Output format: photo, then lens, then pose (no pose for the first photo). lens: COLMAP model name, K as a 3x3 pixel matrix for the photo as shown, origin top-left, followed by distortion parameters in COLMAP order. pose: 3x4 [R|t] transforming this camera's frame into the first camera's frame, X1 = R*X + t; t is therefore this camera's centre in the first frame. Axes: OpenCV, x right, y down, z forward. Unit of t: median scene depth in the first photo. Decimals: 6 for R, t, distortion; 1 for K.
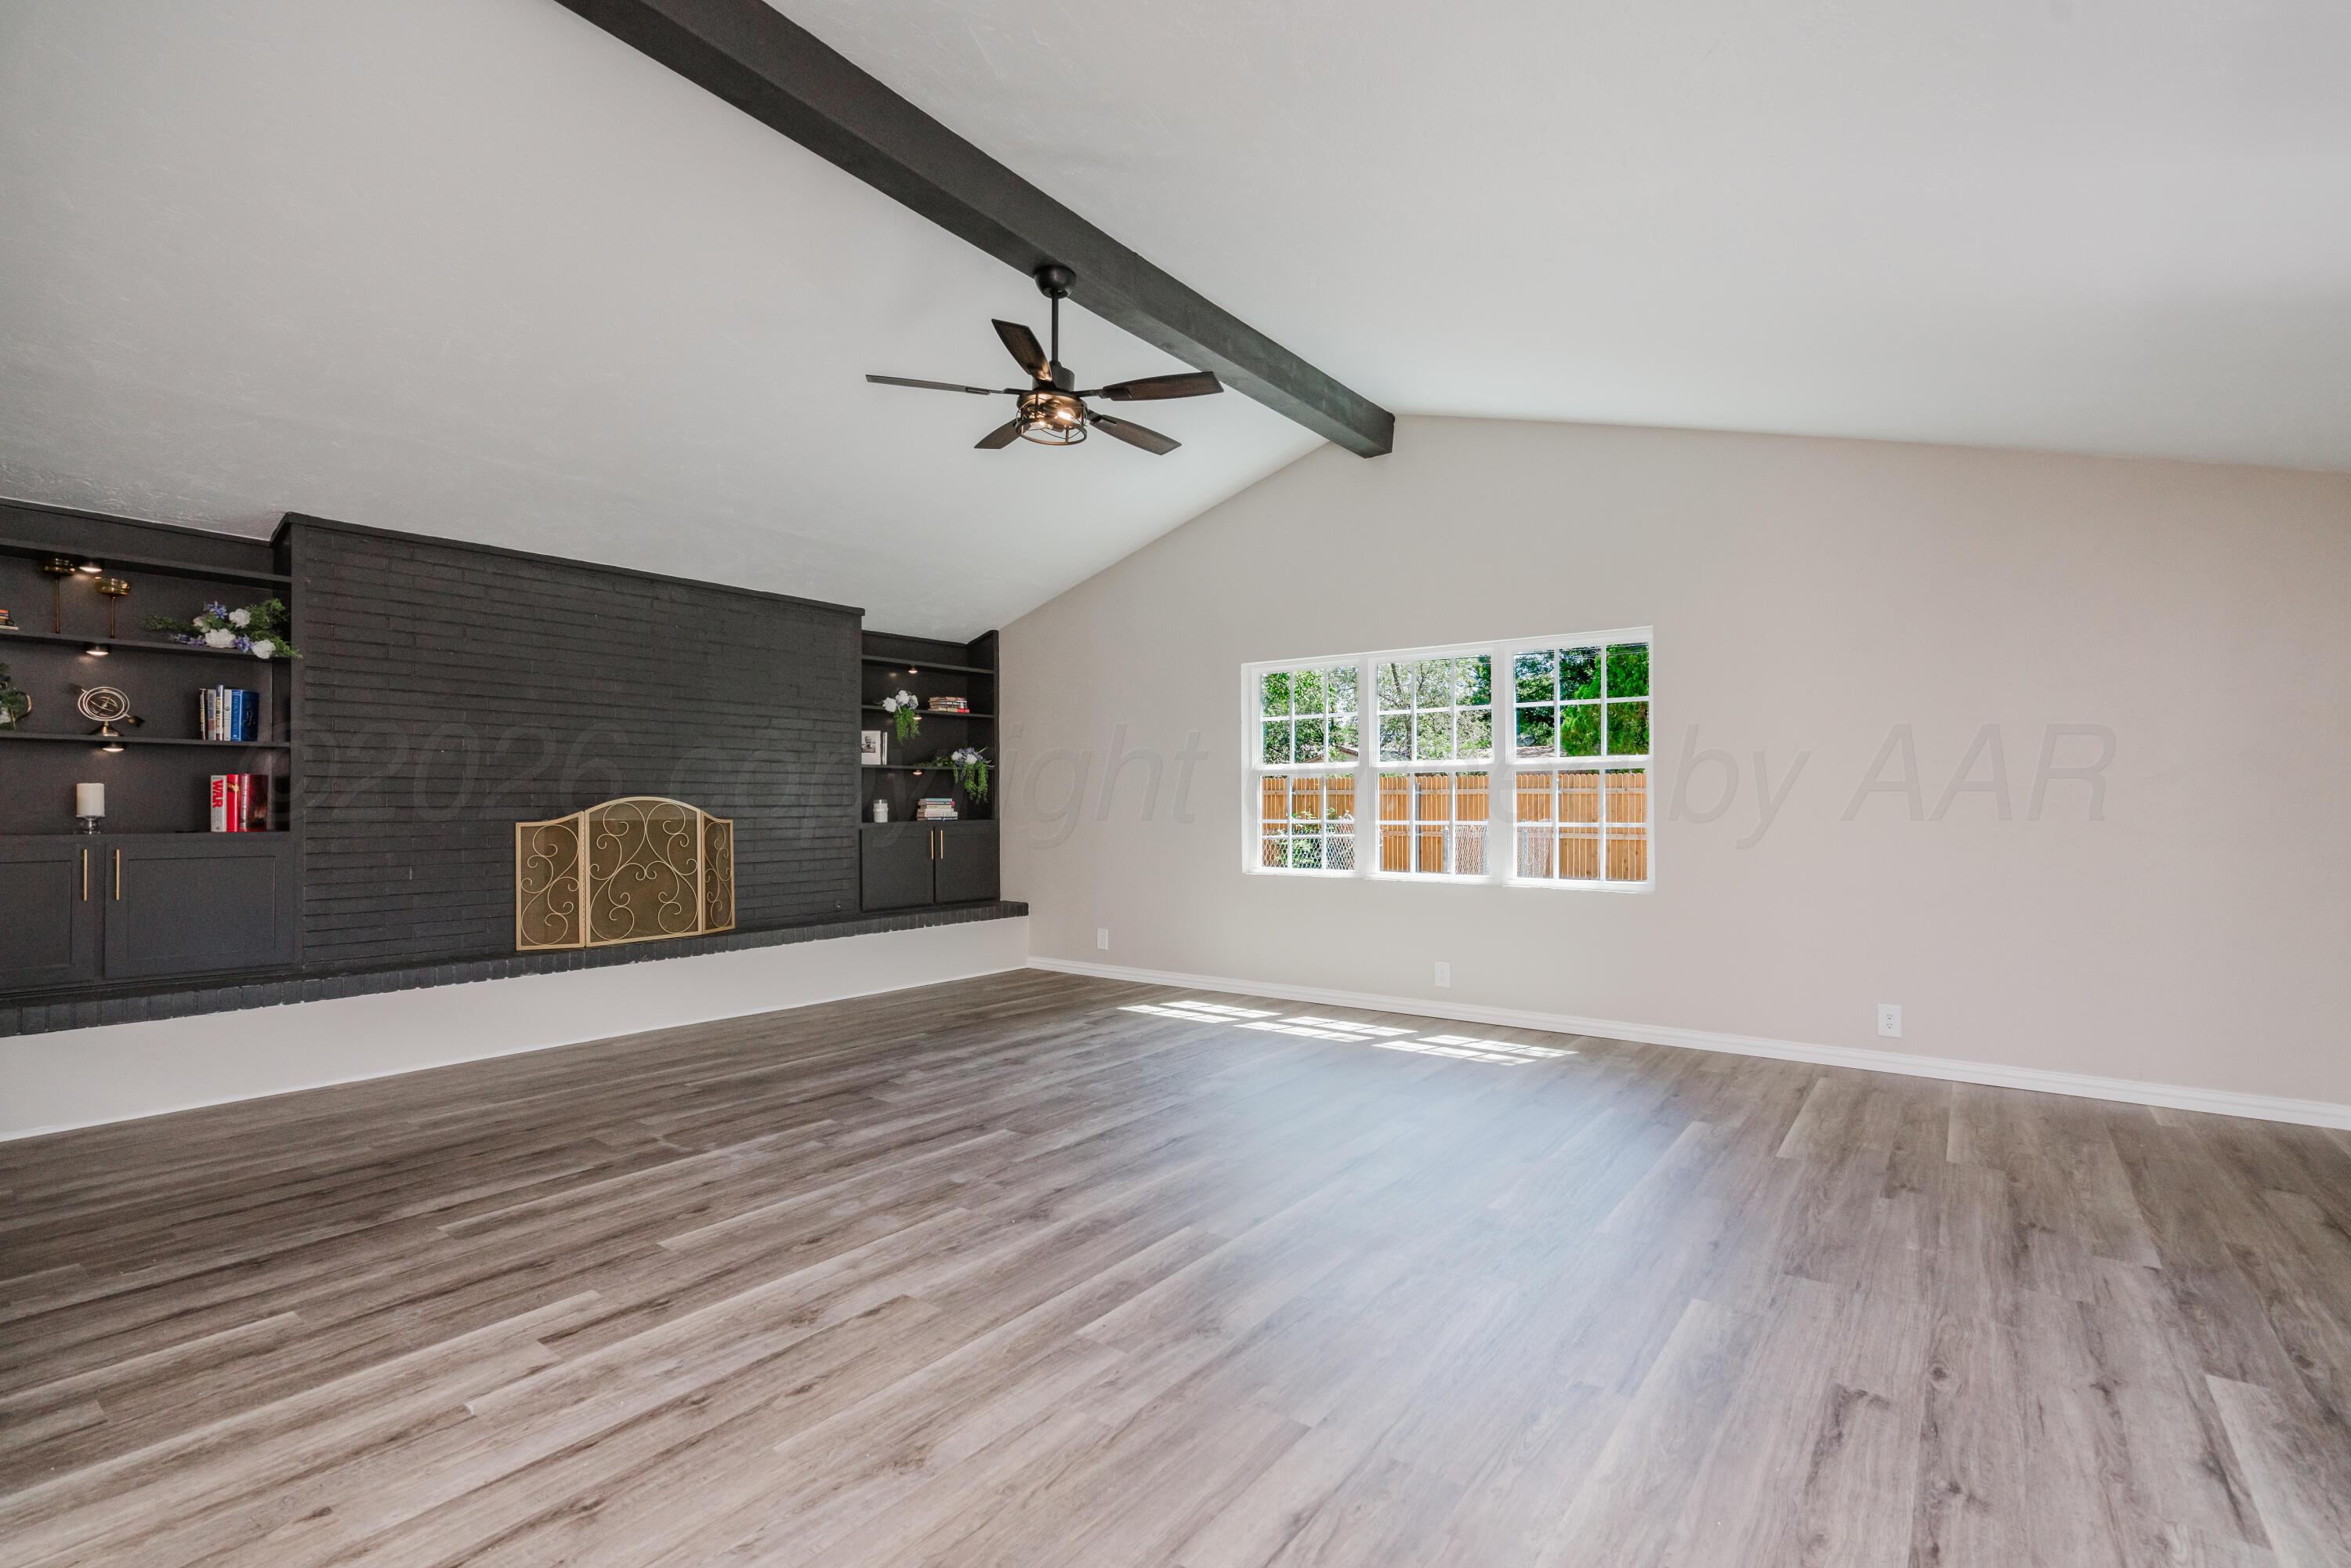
lens RADIAL K [[1084.4, 0, 1183.0], [0, 1084.4, 798.9], [0, 0, 1]] dist [-0.005867, 0.001238]
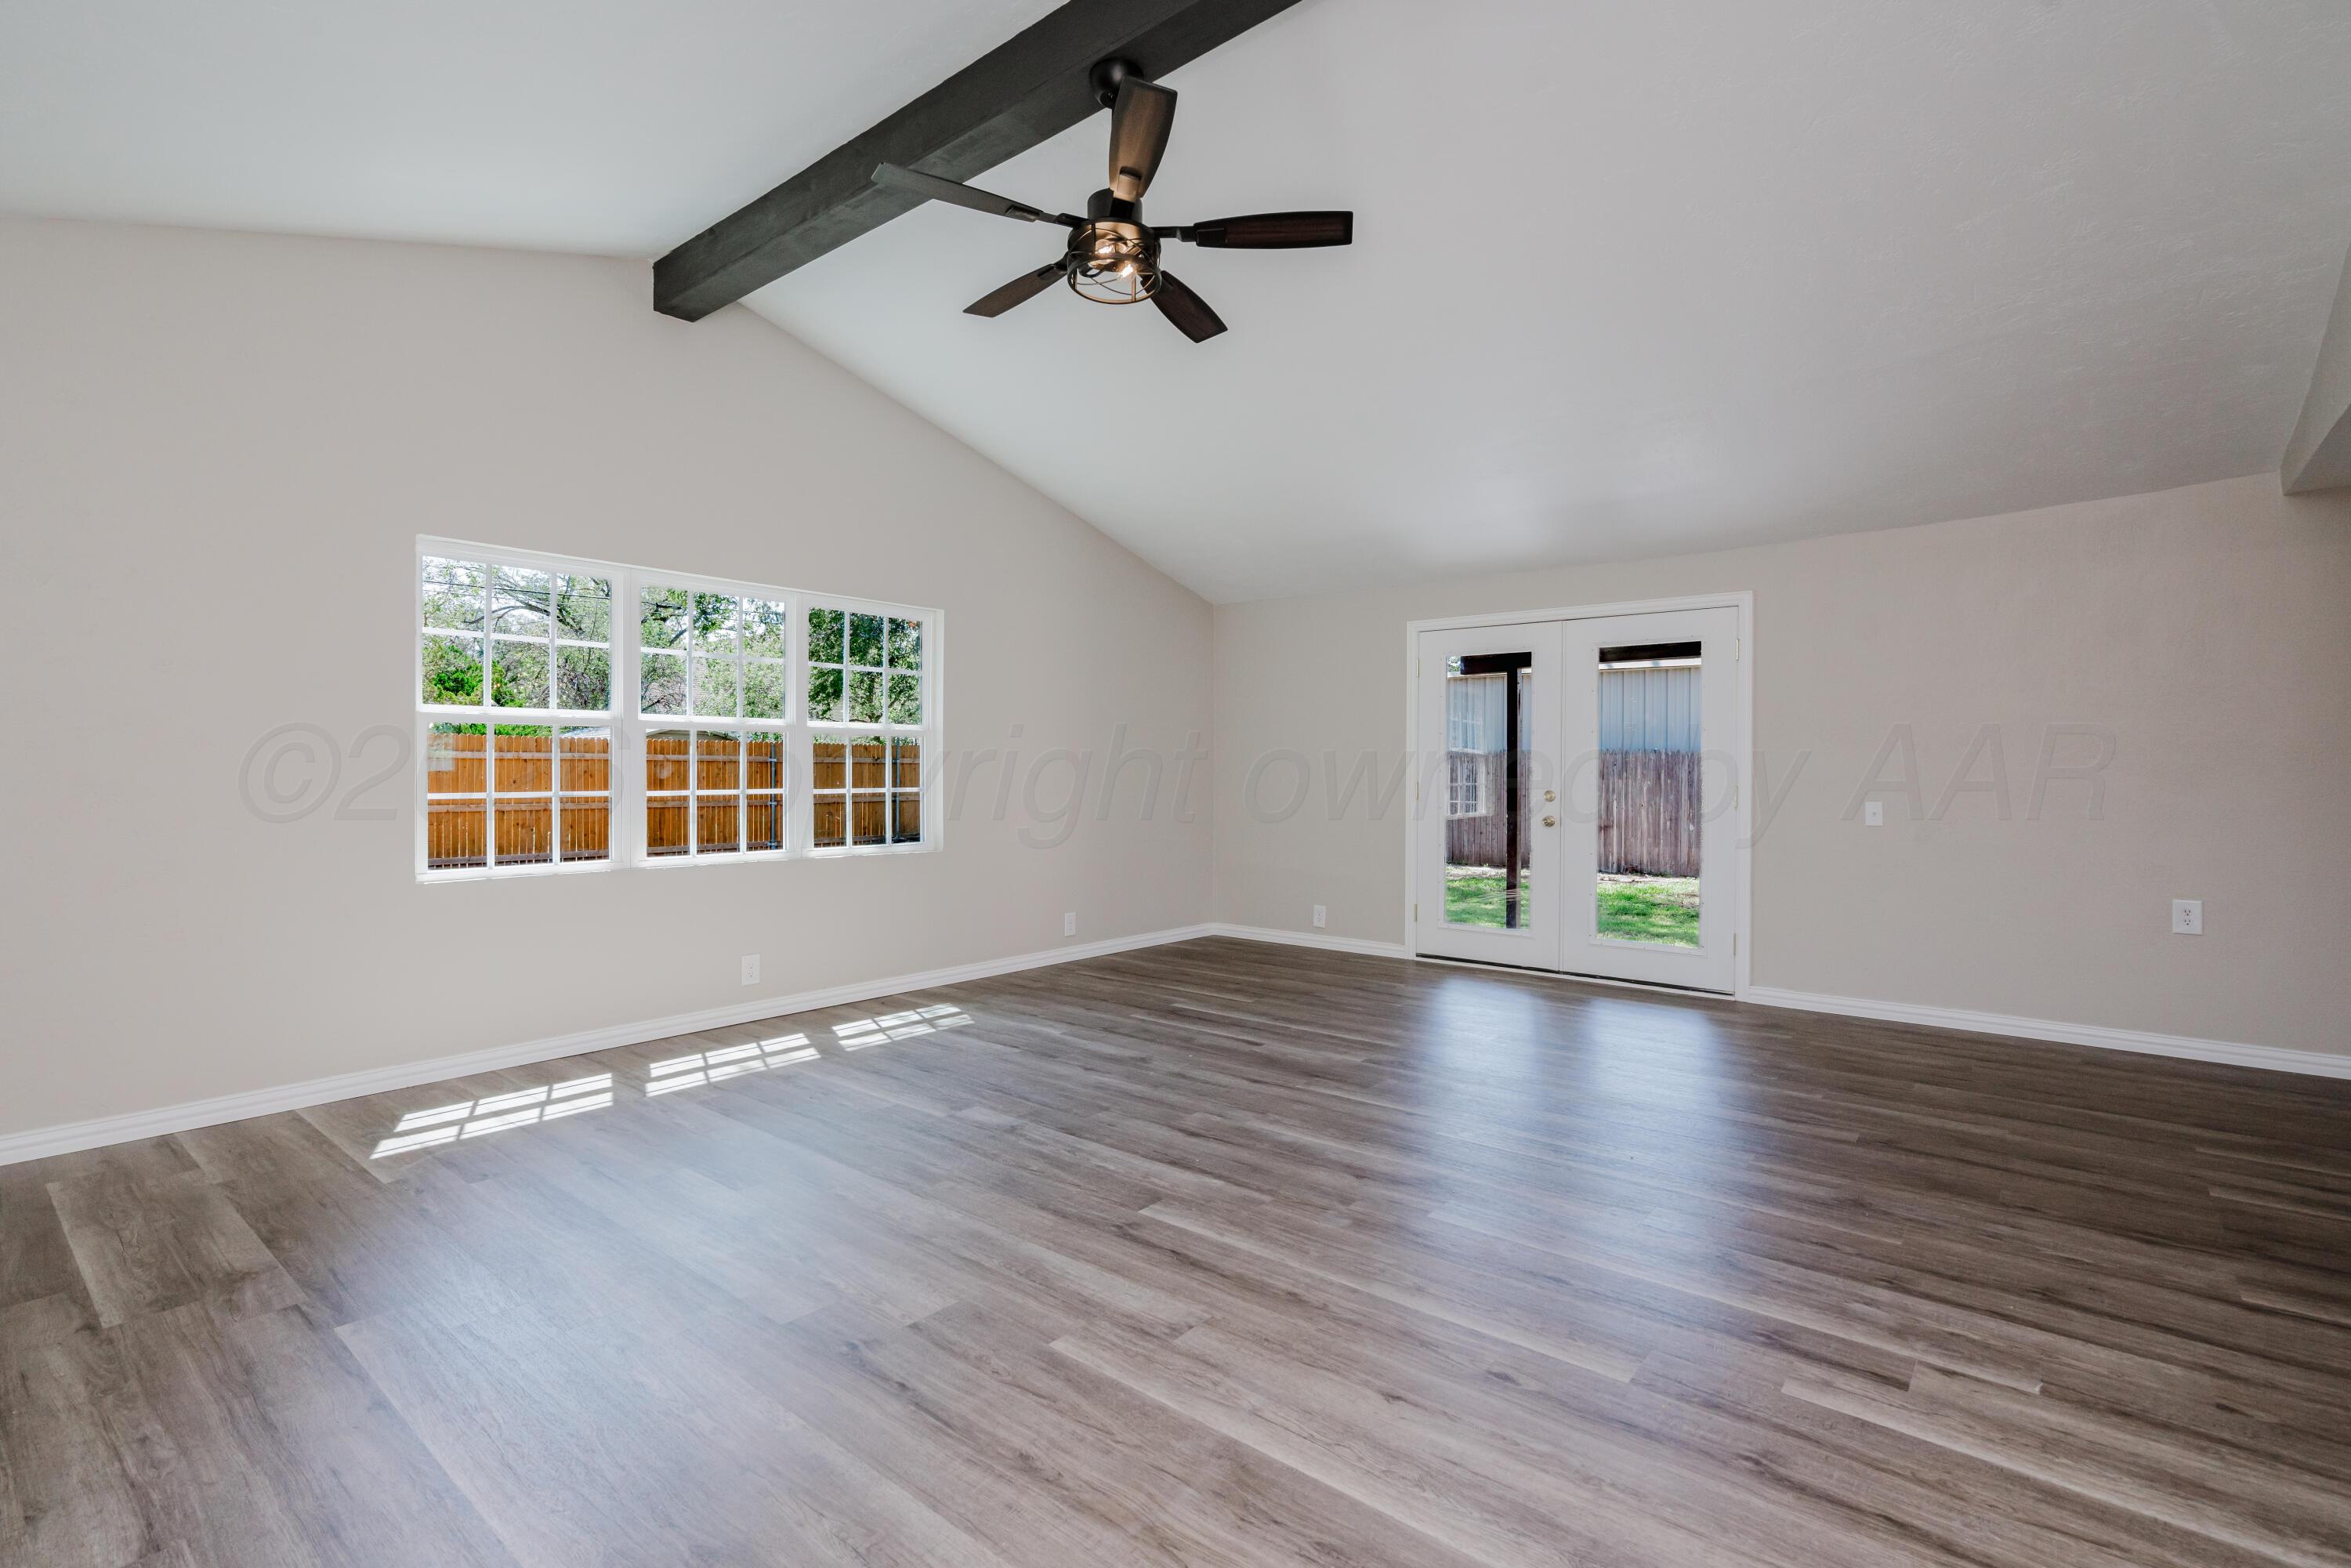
lens RADIAL K [[1084.4, 0, 1197.5], [0, 1084.4, 782.6], [0, 0, 1]] dist [-0.005867, 0.001238]
pose [[0.033171, -0.010216, 0.999397, -0.764710], [-0.006879, 0.999922, 0.010450, 0.004774], [-0.999426, -0.007222, 0.033098, 0.799886]]
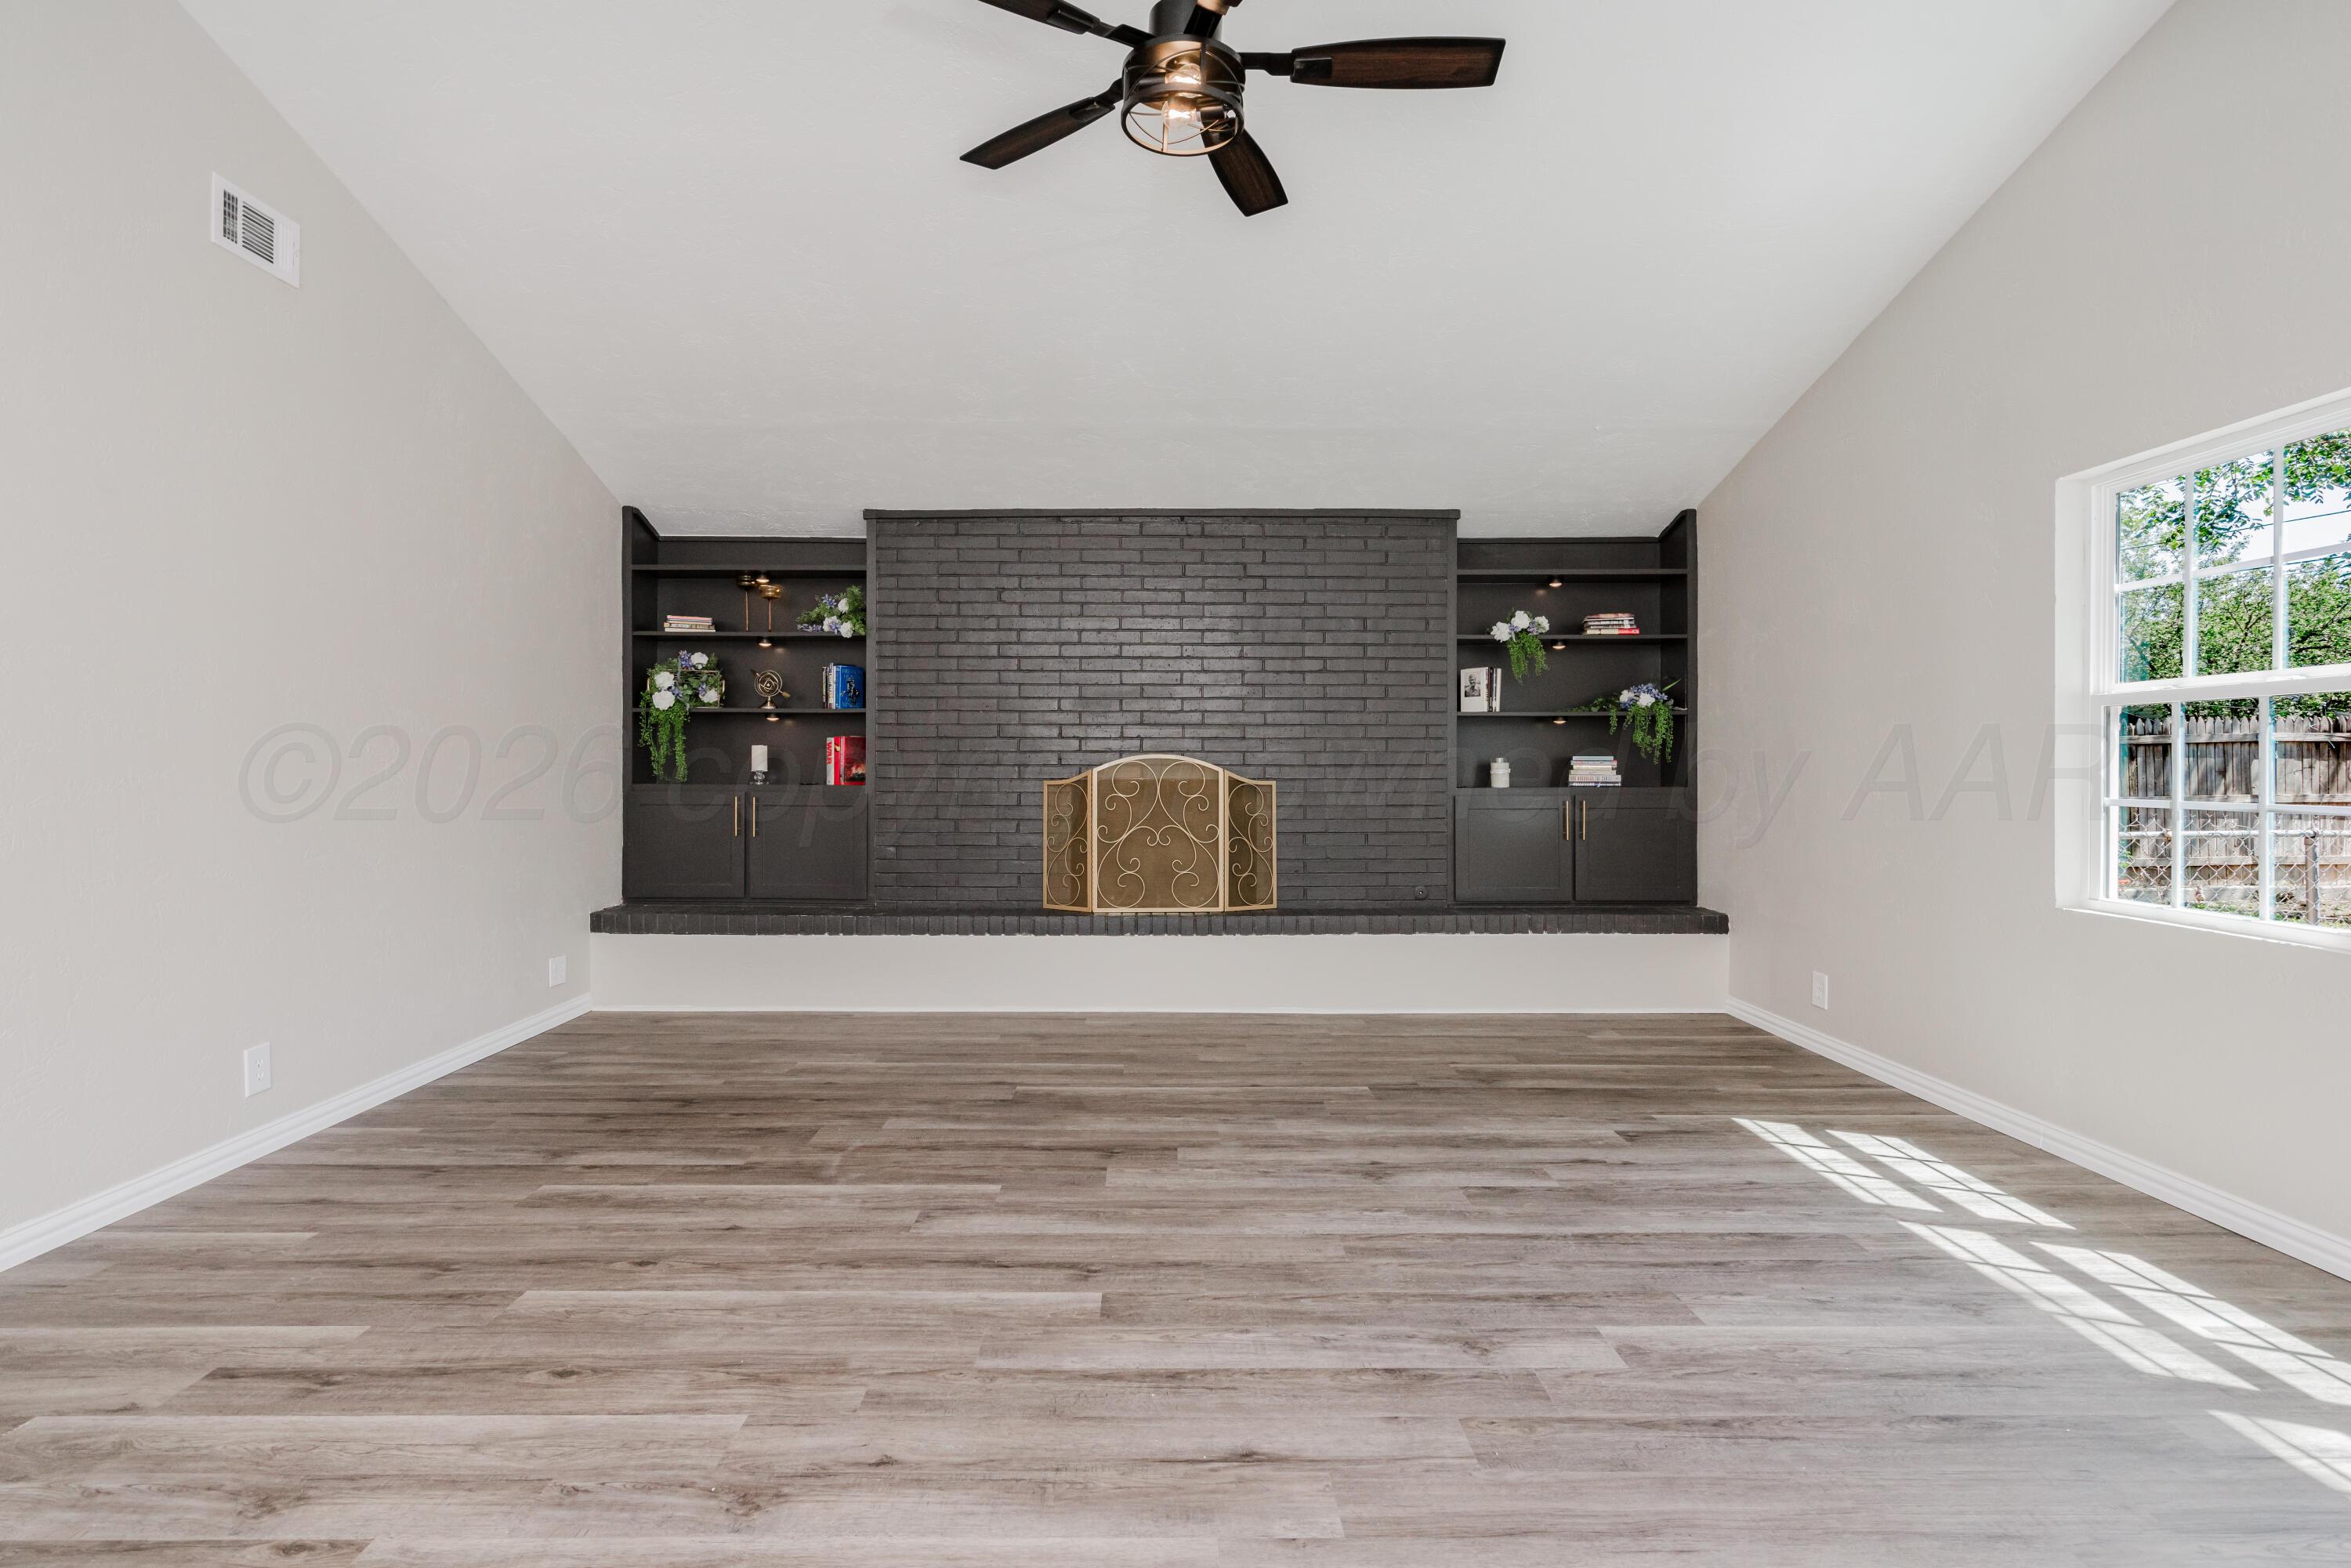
lens RADIAL K [[1084.4, 0, 1152.5], [0, 1084.4, 758.9], [0, 0, 1]] dist [-0.005867, 0.001238]
pose [[0.603120, -0.001769, -0.797649, 0.290178], [0.000261, 0.999998, -0.002020, 0.004428], [0.797651, 0.001010, 0.603119, 0.558400]]
